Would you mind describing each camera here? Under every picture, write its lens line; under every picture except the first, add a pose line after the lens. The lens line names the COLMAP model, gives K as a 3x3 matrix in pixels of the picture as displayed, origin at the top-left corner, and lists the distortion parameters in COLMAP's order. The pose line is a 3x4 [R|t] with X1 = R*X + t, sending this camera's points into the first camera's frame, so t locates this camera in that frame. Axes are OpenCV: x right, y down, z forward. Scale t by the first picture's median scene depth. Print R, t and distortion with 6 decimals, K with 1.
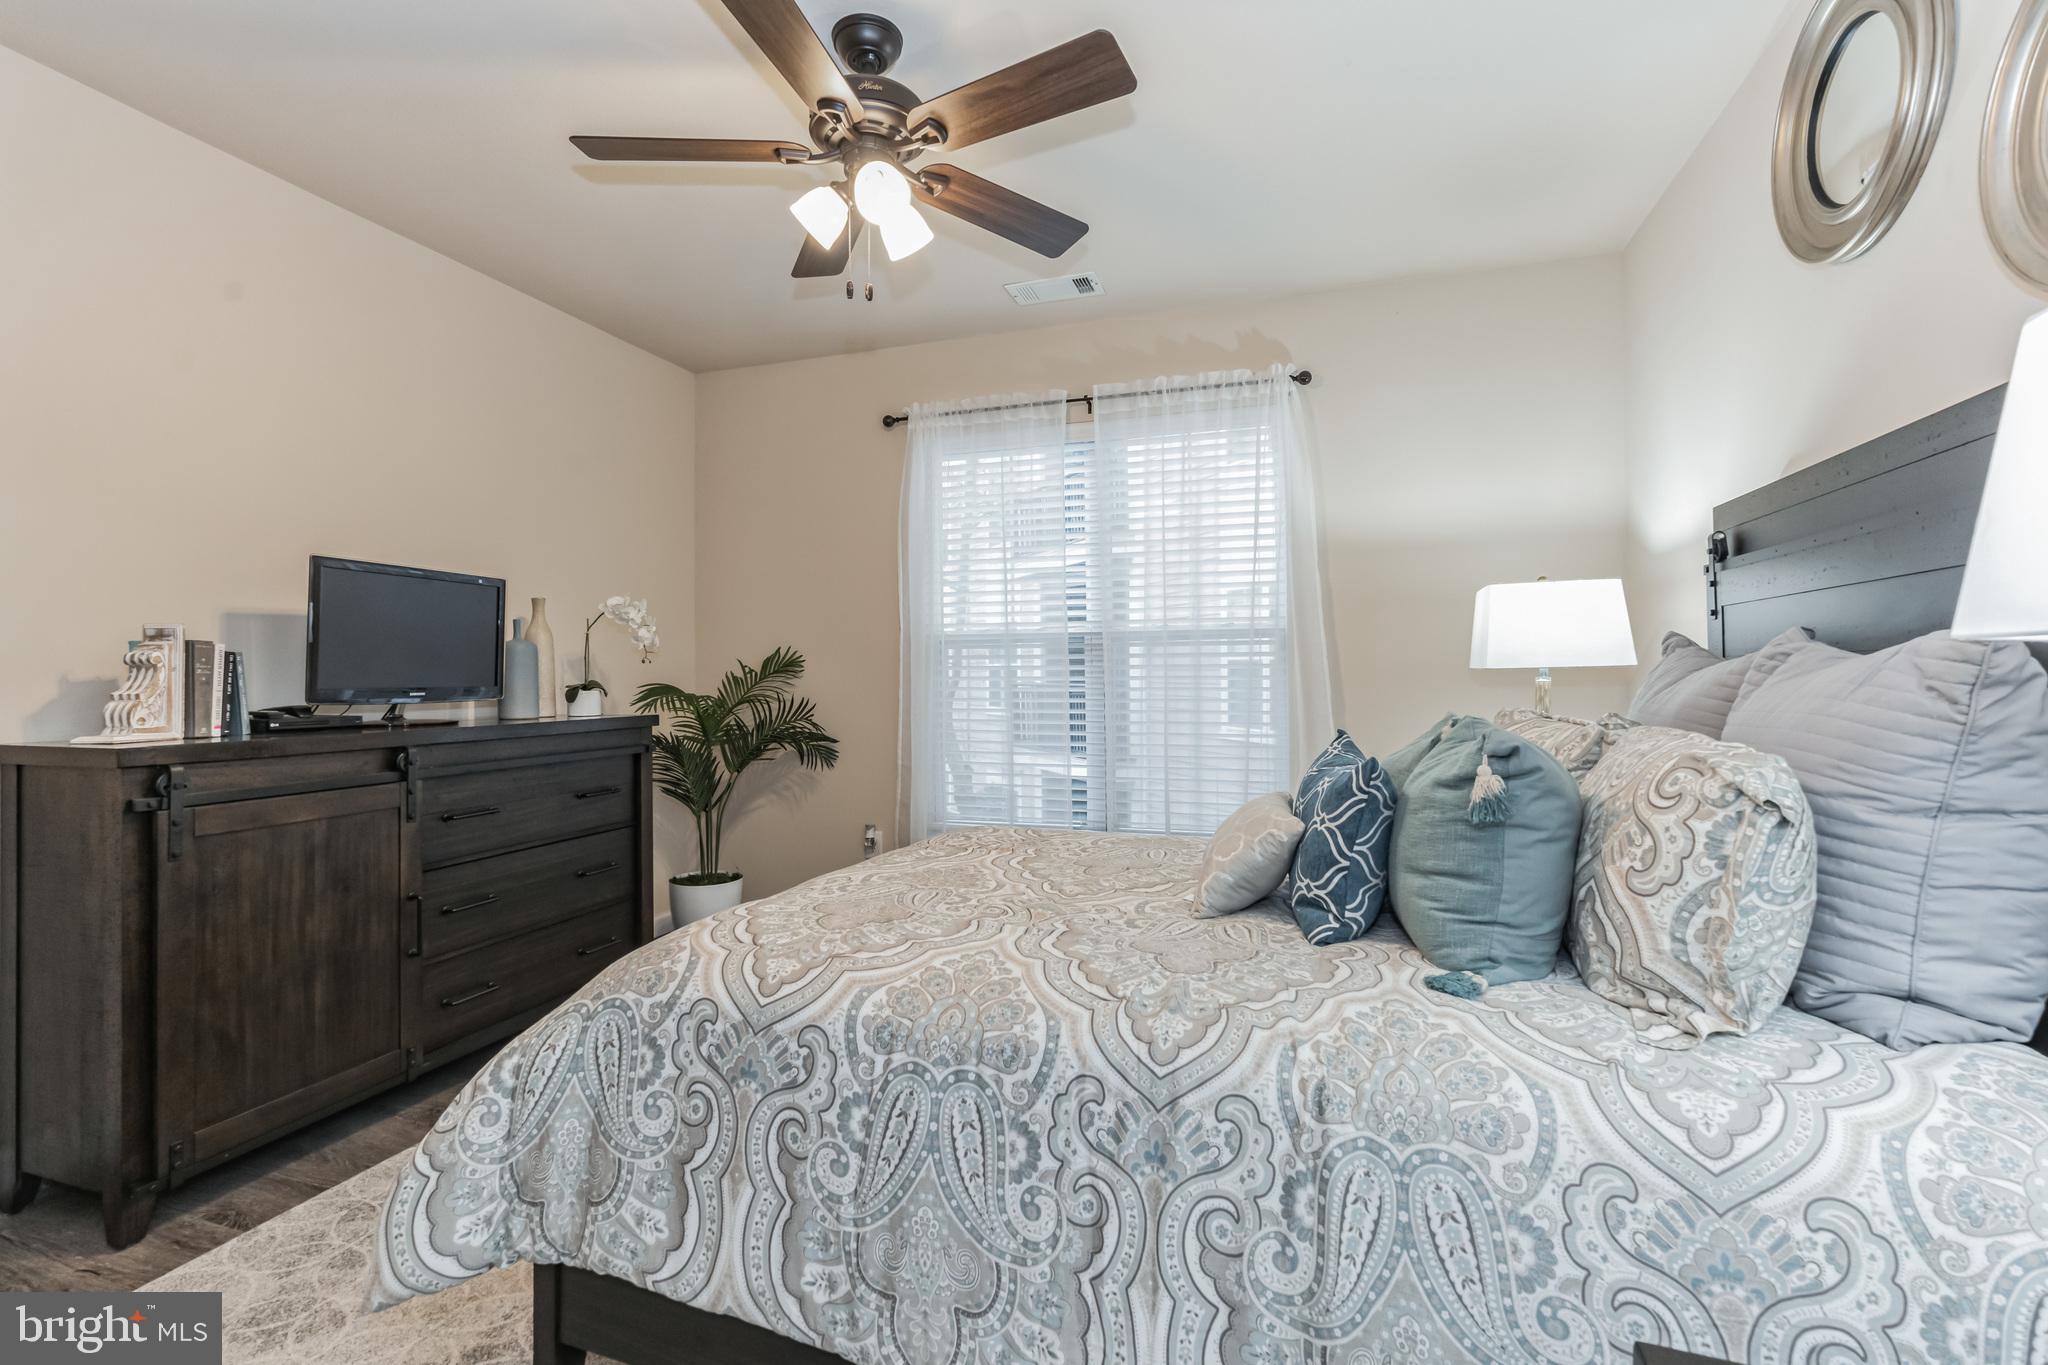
lens RADIAL K [[910.8, 0, 1019.0], [0, 910.8, 671.0], [0, 0, 1]] dist [-0.004632, -0.000833]
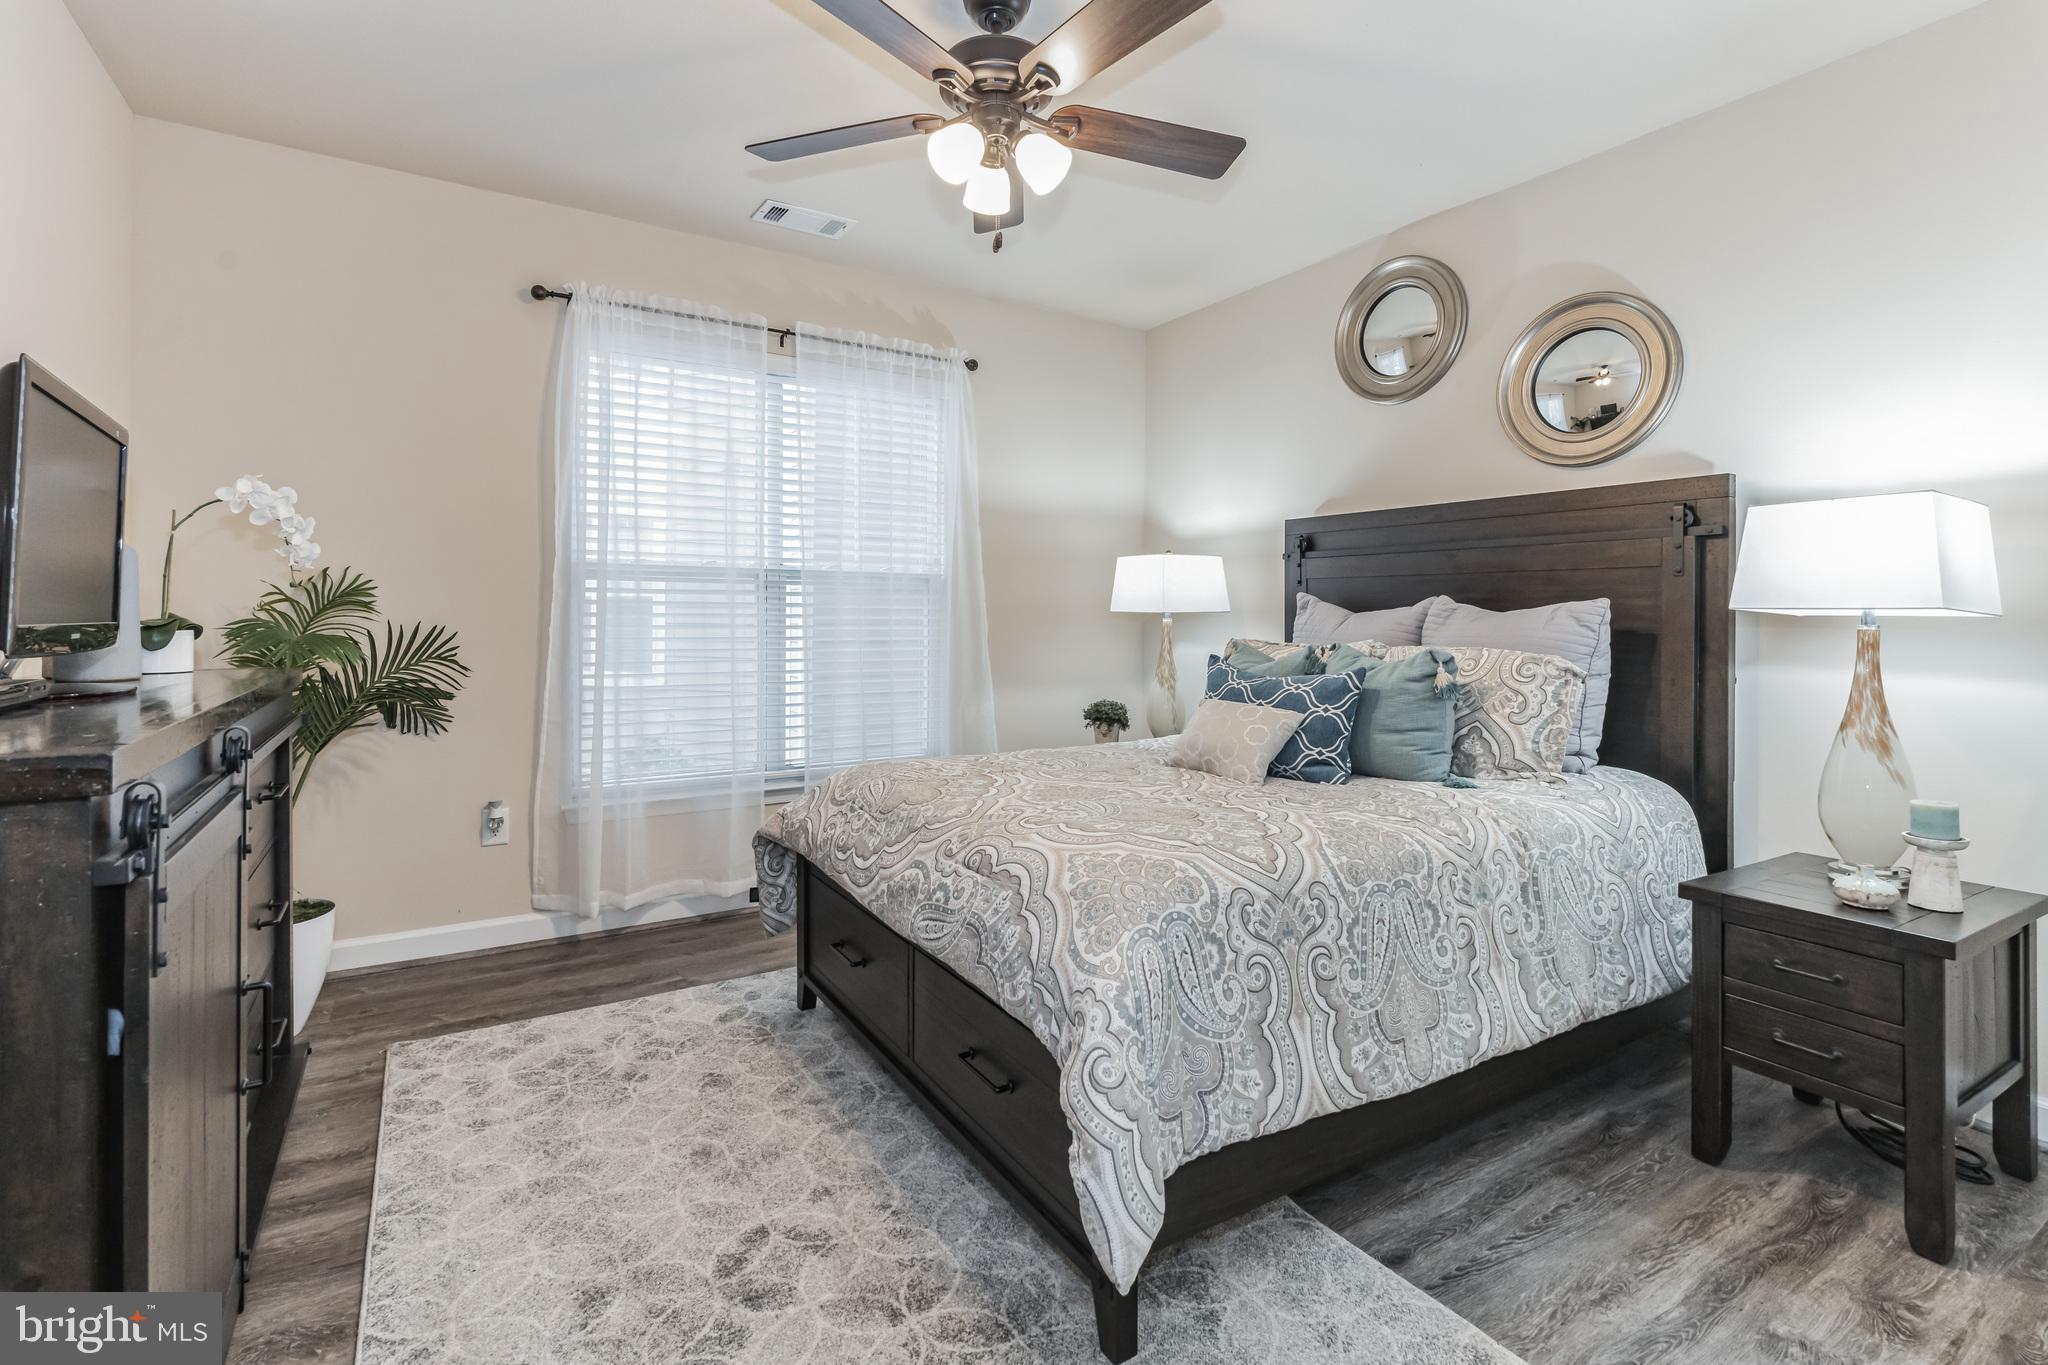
lens RADIAL K [[910.8, 0, 1036.1], [0, 910.8, 616.3], [0, 0, 1]] dist [-0.004632, -0.000833]
pose [[0.638502, 0.008112, 0.769577, -1.471767], [-0.013904, 0.999903, 0.000996, 0.009726], [-0.769494, -0.011336, 0.638553, 0.466481]]
